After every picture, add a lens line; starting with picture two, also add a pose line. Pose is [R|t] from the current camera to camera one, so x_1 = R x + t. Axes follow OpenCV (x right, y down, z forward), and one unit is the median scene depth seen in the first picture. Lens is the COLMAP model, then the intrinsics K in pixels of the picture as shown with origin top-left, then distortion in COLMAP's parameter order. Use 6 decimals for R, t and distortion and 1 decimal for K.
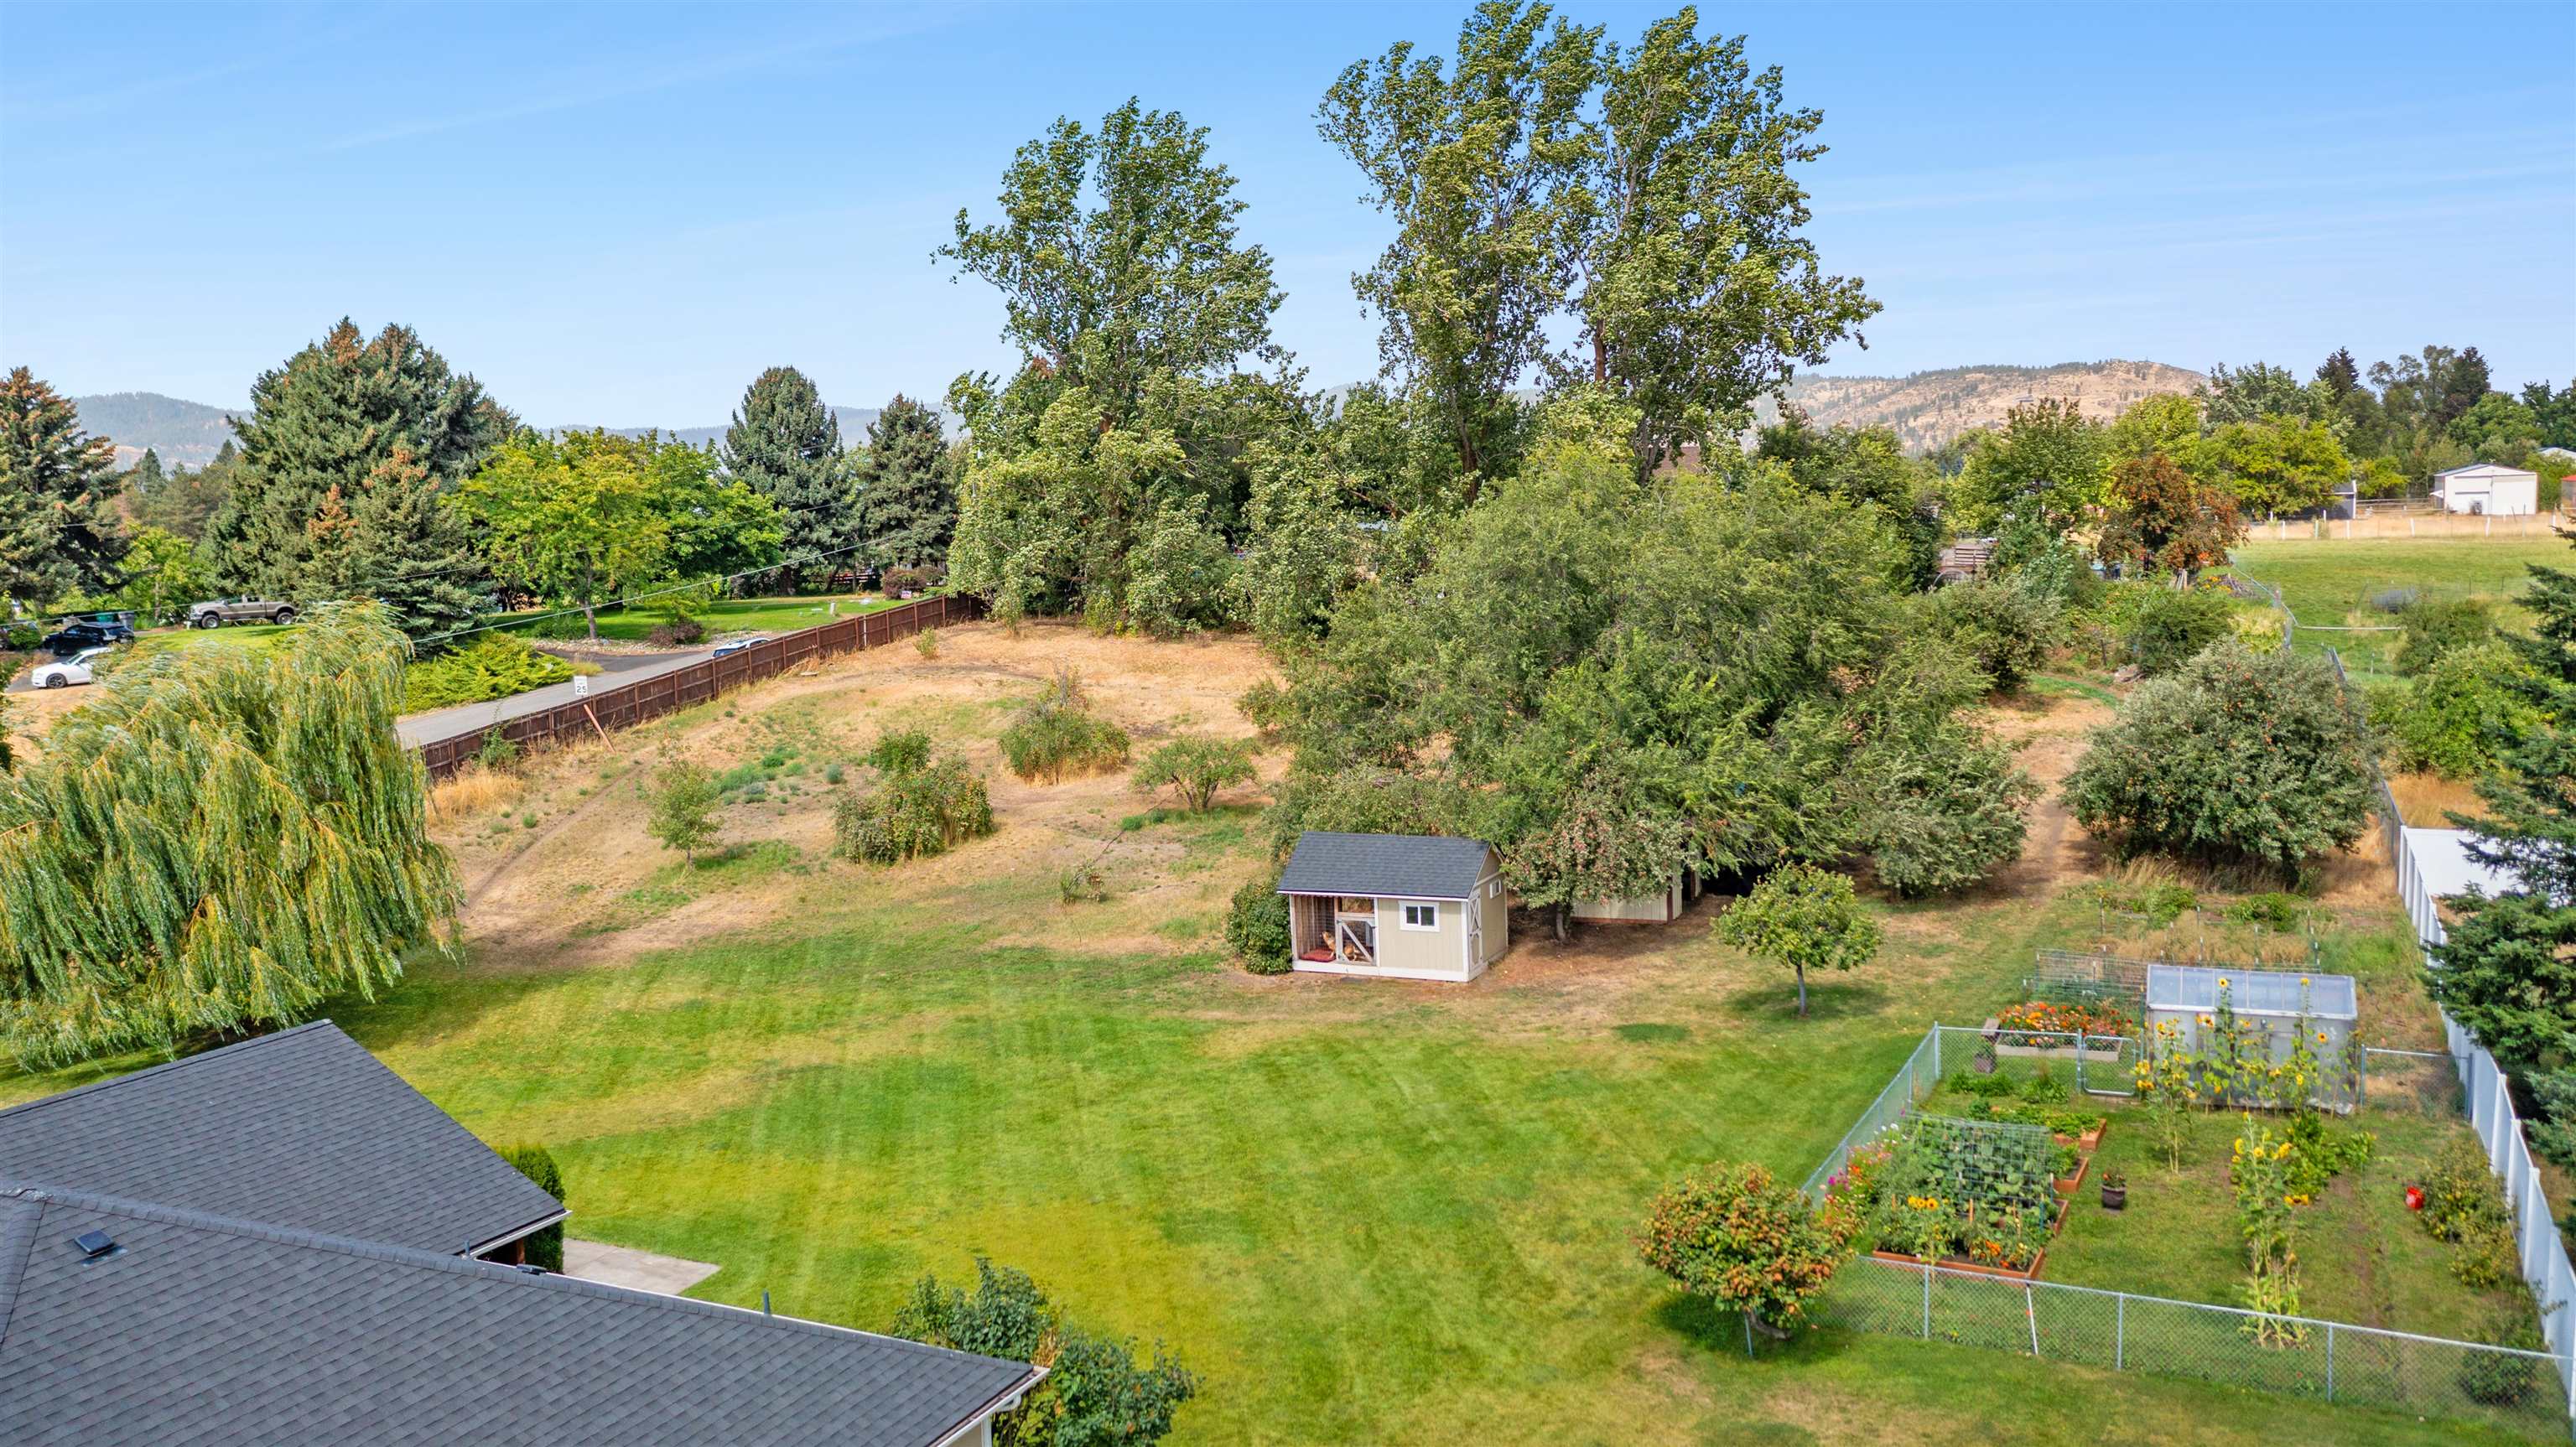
lens RADIAL K [[2050.4, 0, 1283.7], [0, 2050.4, 733.1], [0, 0, 1]] dist [-0.008663, 0.016913]
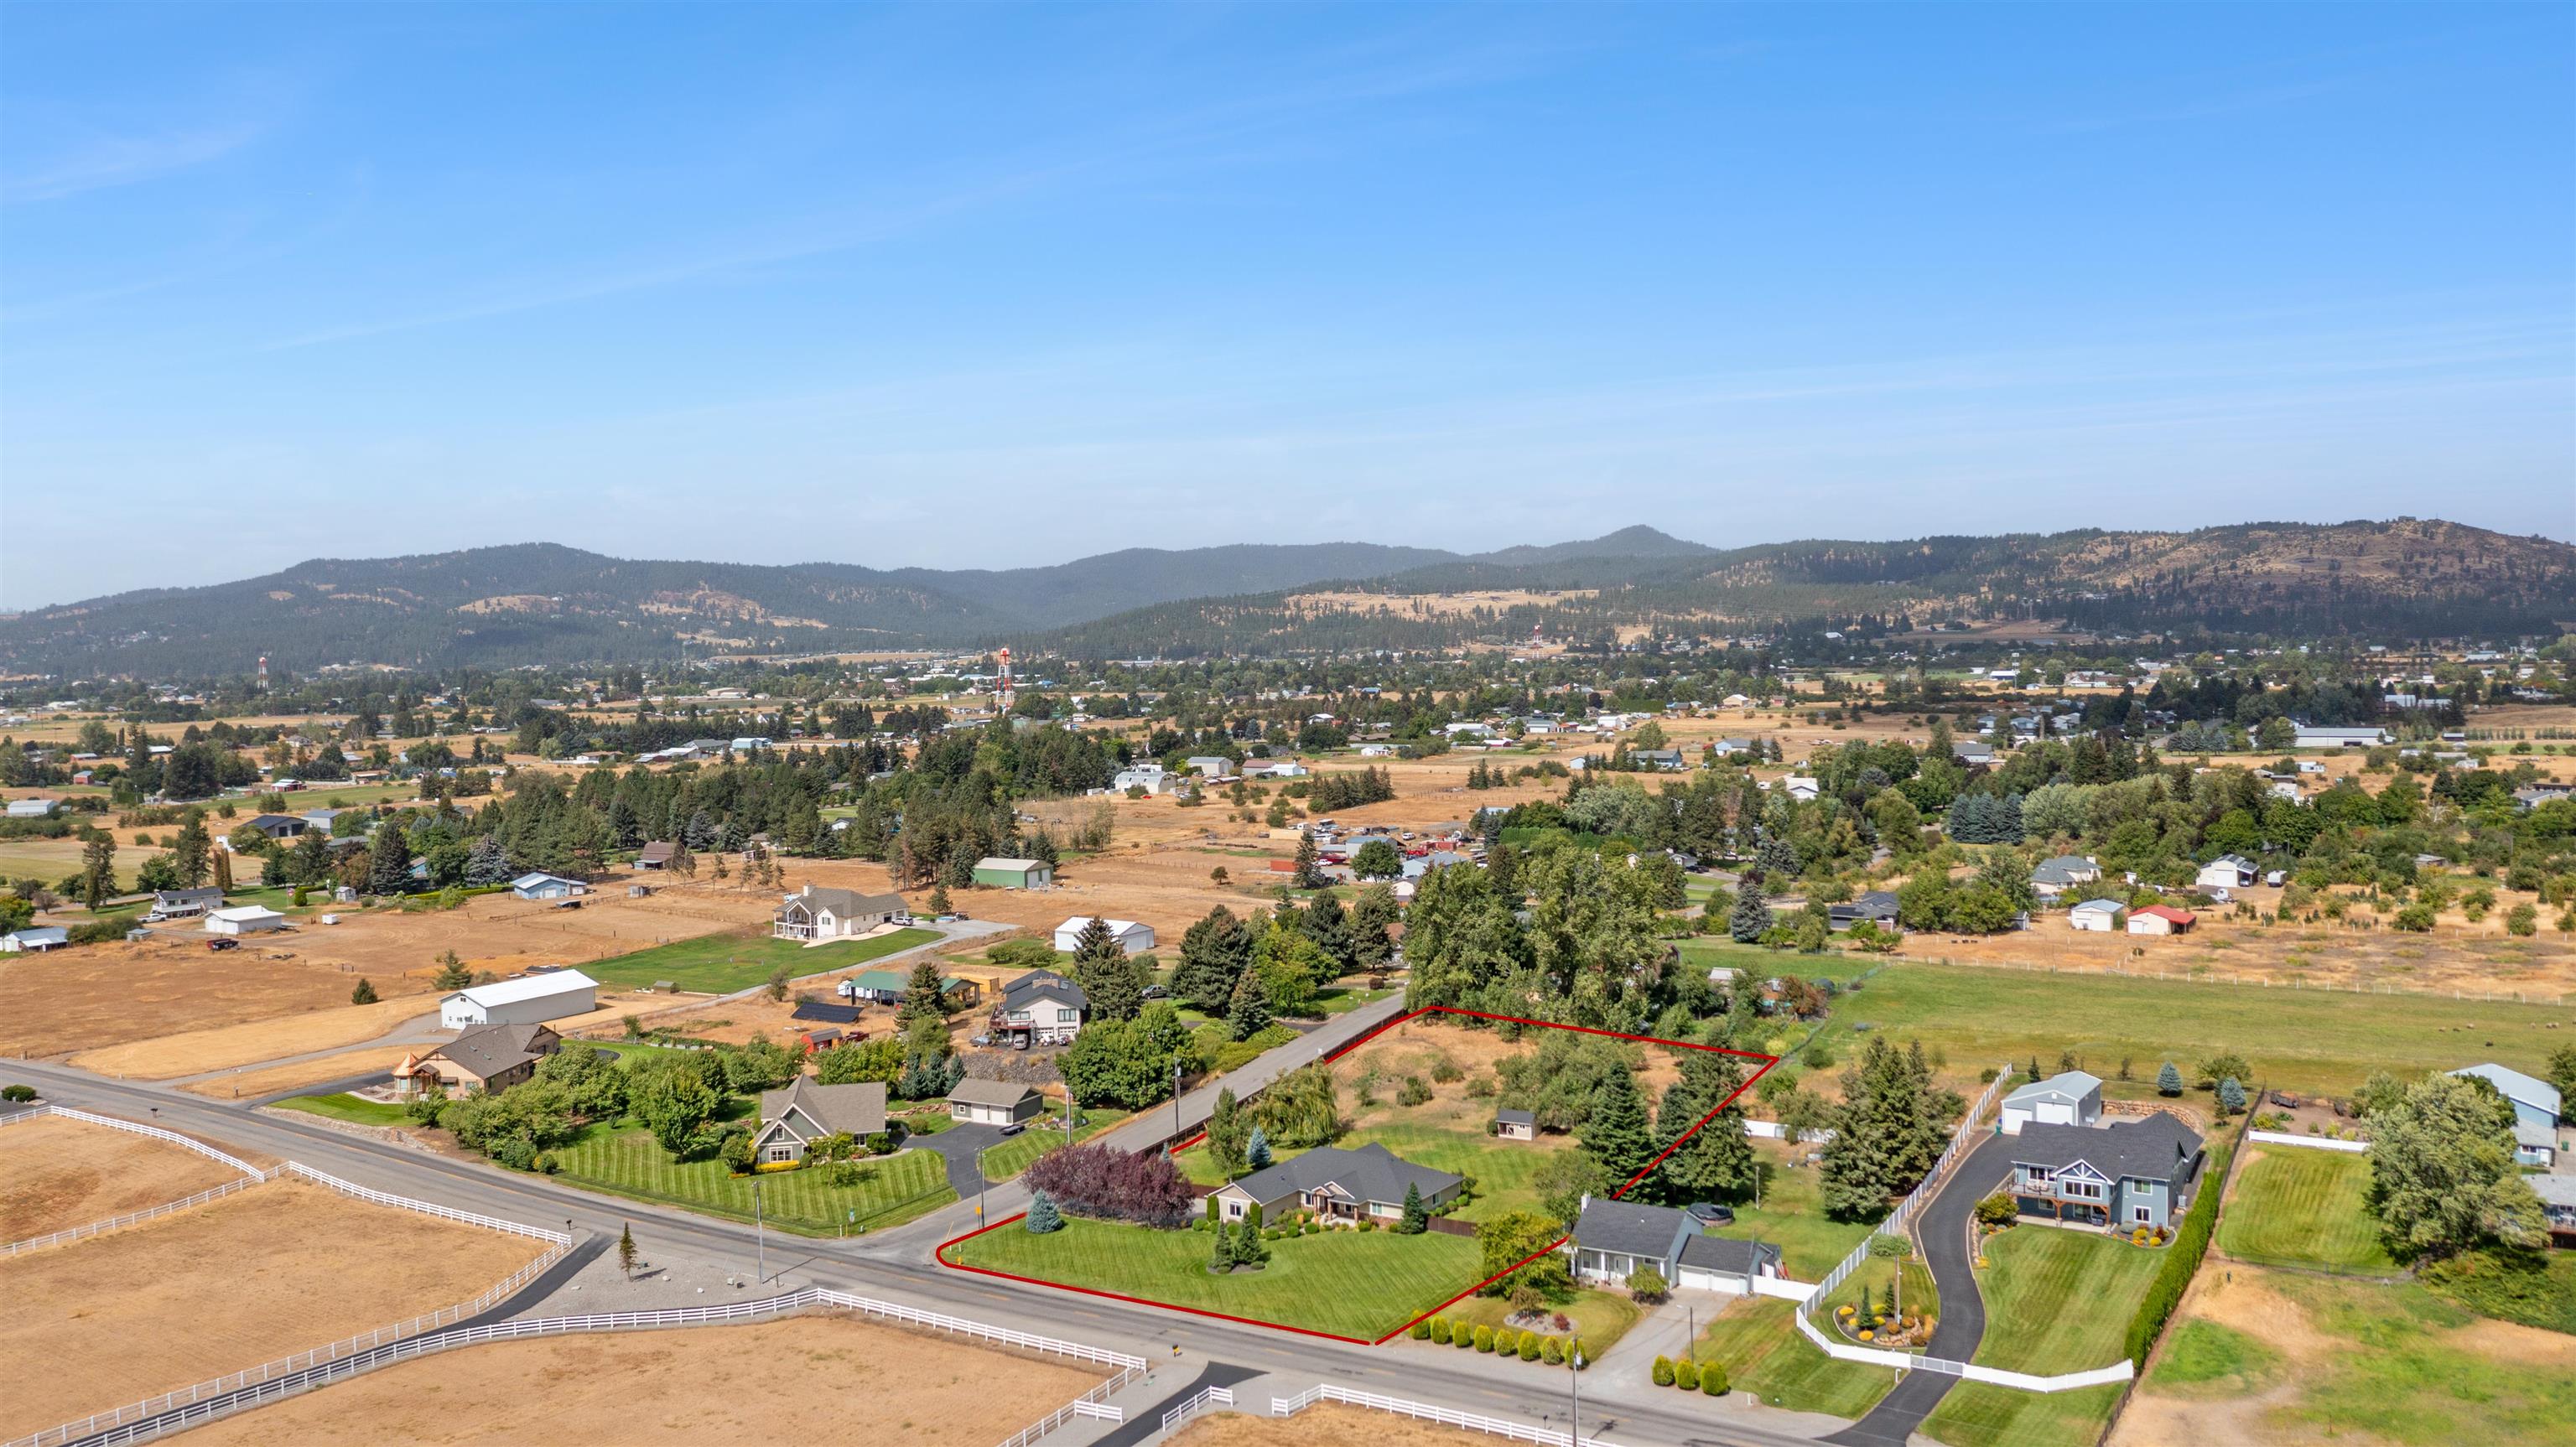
lens RADIAL K [[2050.4, 0, 1288.3], [0, 2050.4, 719.2], [0, 0, 1]] dist [-0.008663, 0.016913]
pose [[0.990379, 0.010508, -0.137984, 0.105681], [-0.019438, 0.997791, -0.063530, -0.346116], [0.137012, 0.065601, 0.988395, -2.472793]]
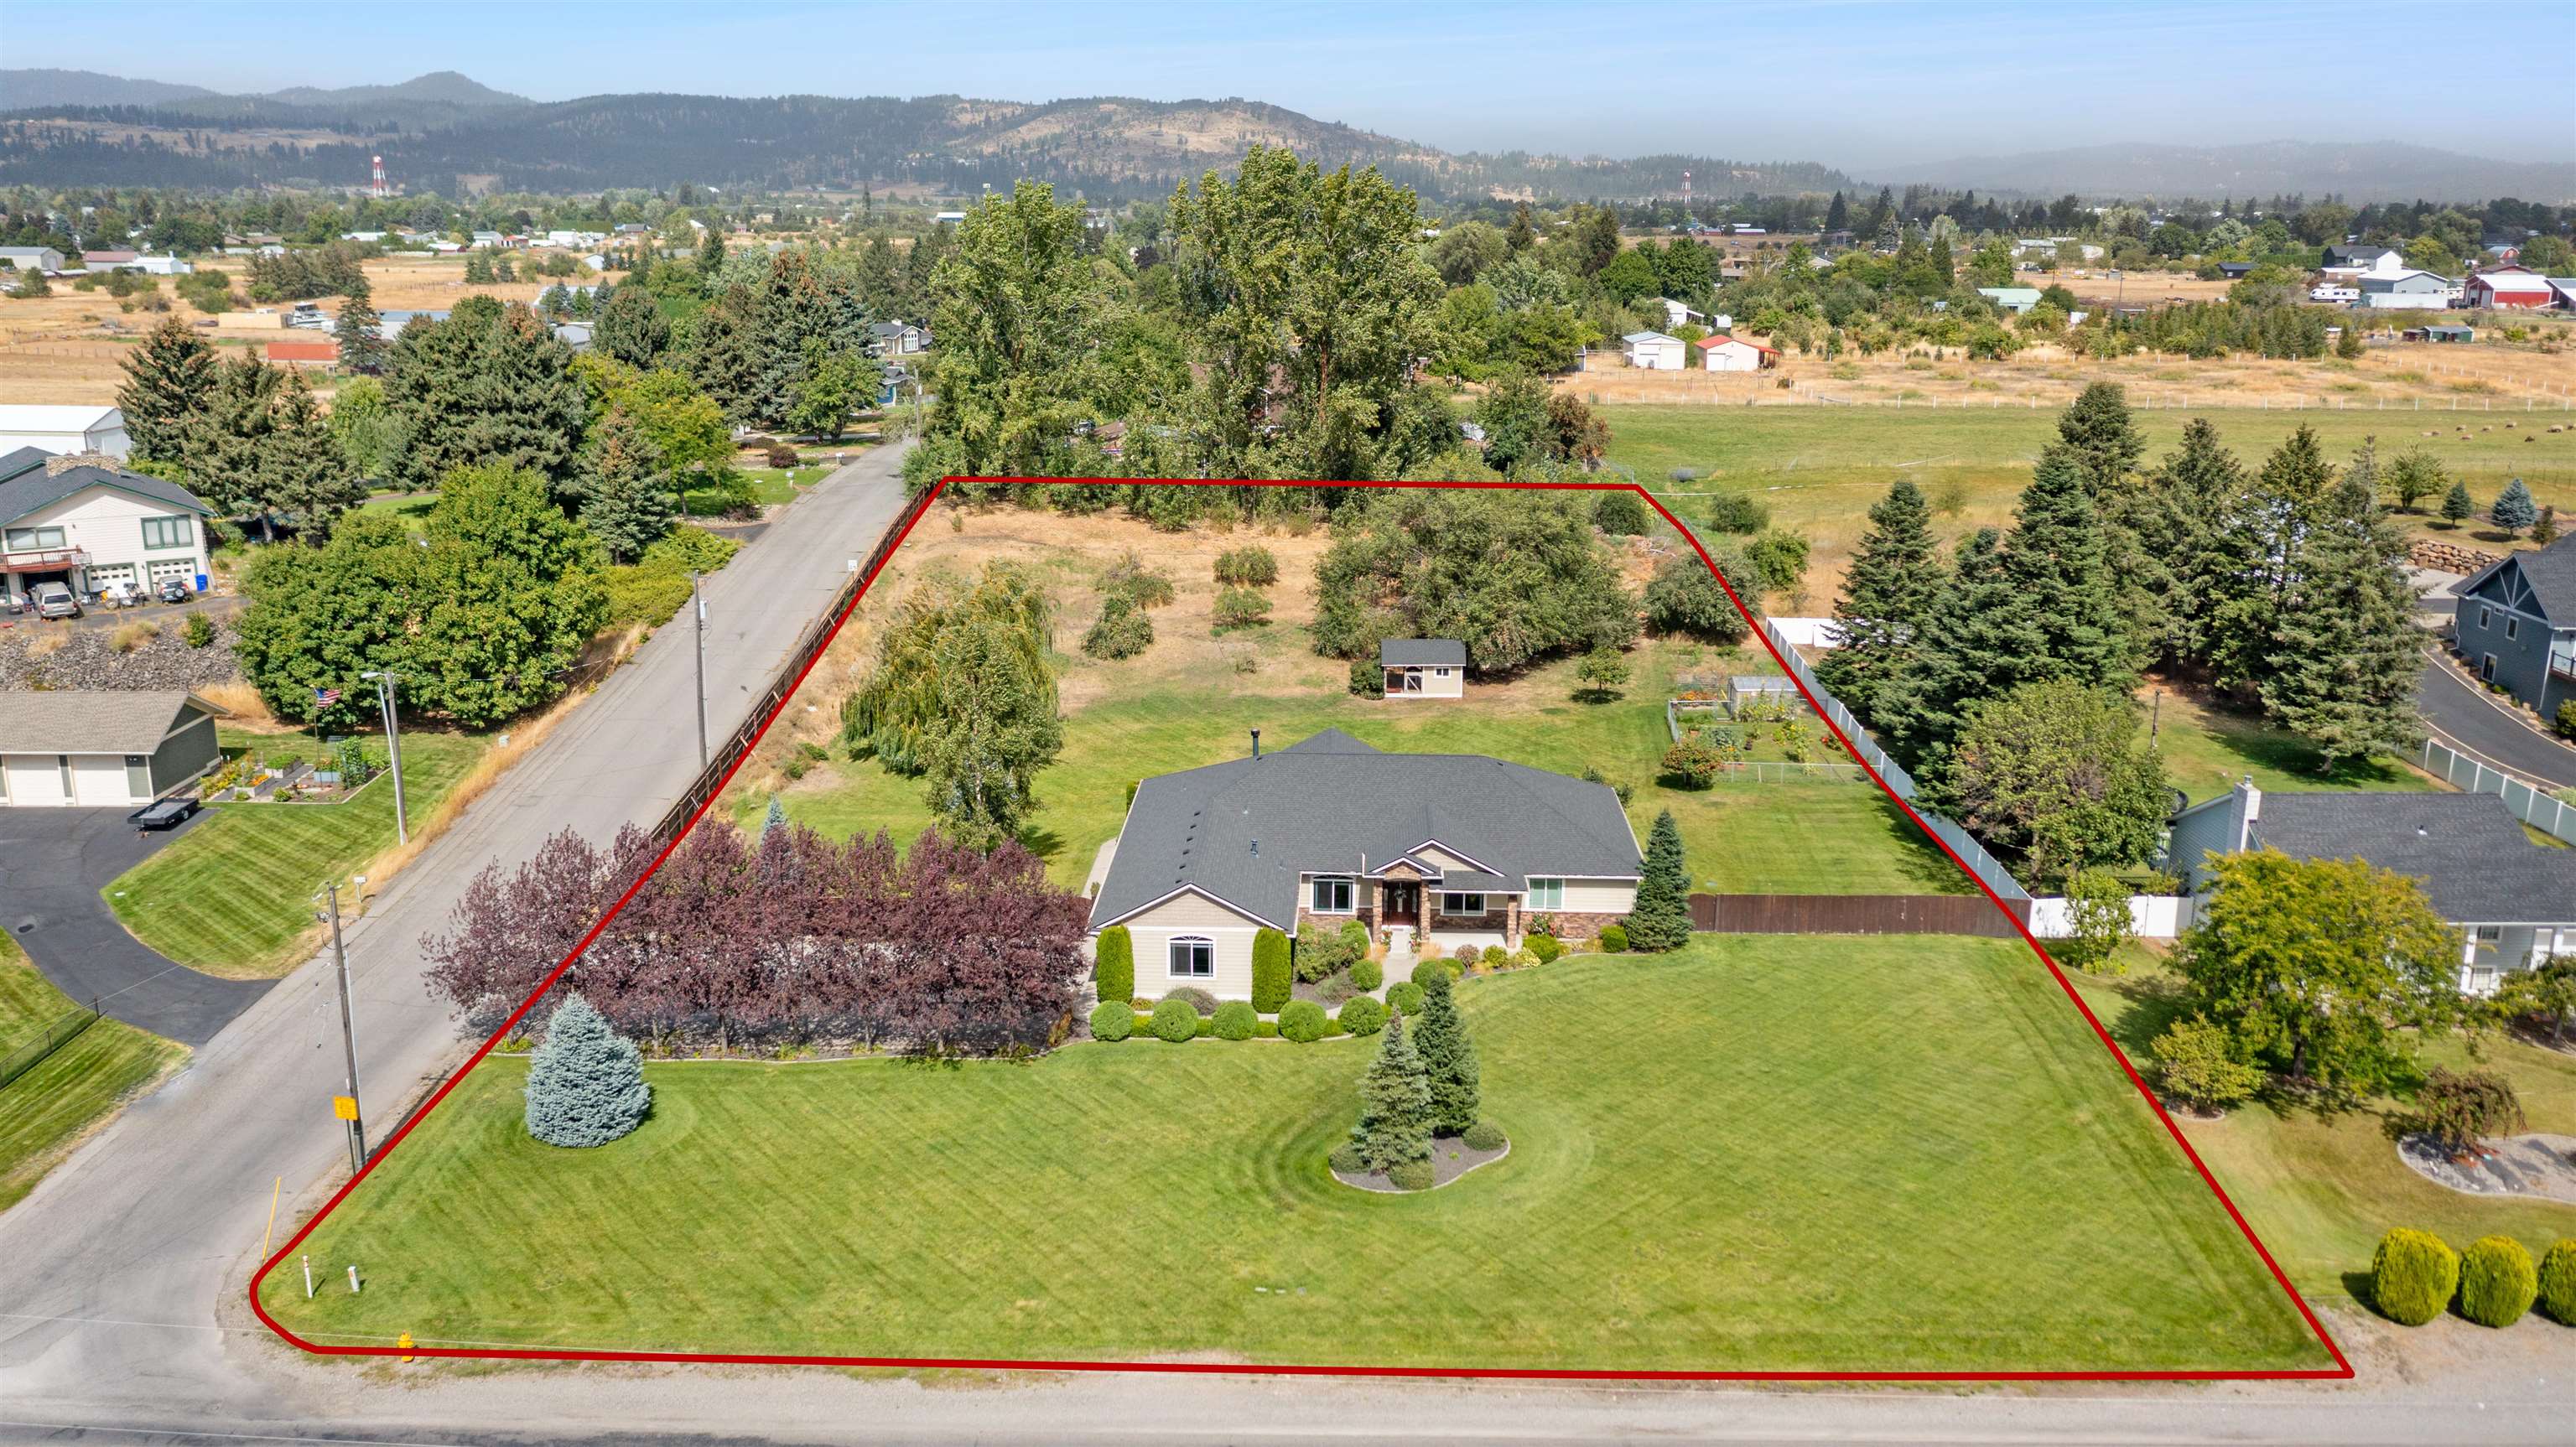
lens RADIAL K [[2050.4, 0, 1298.2], [0, 2050.4, 717.8], [0, 0, 1]] dist [-0.008663, 0.016913]
pose [[0.912218, -0.065756, 0.404395, -0.619158], [0.013122, 0.991219, 0.131576, -0.103727], [-0.409496, -0.114719, 0.905070, -0.662275]]
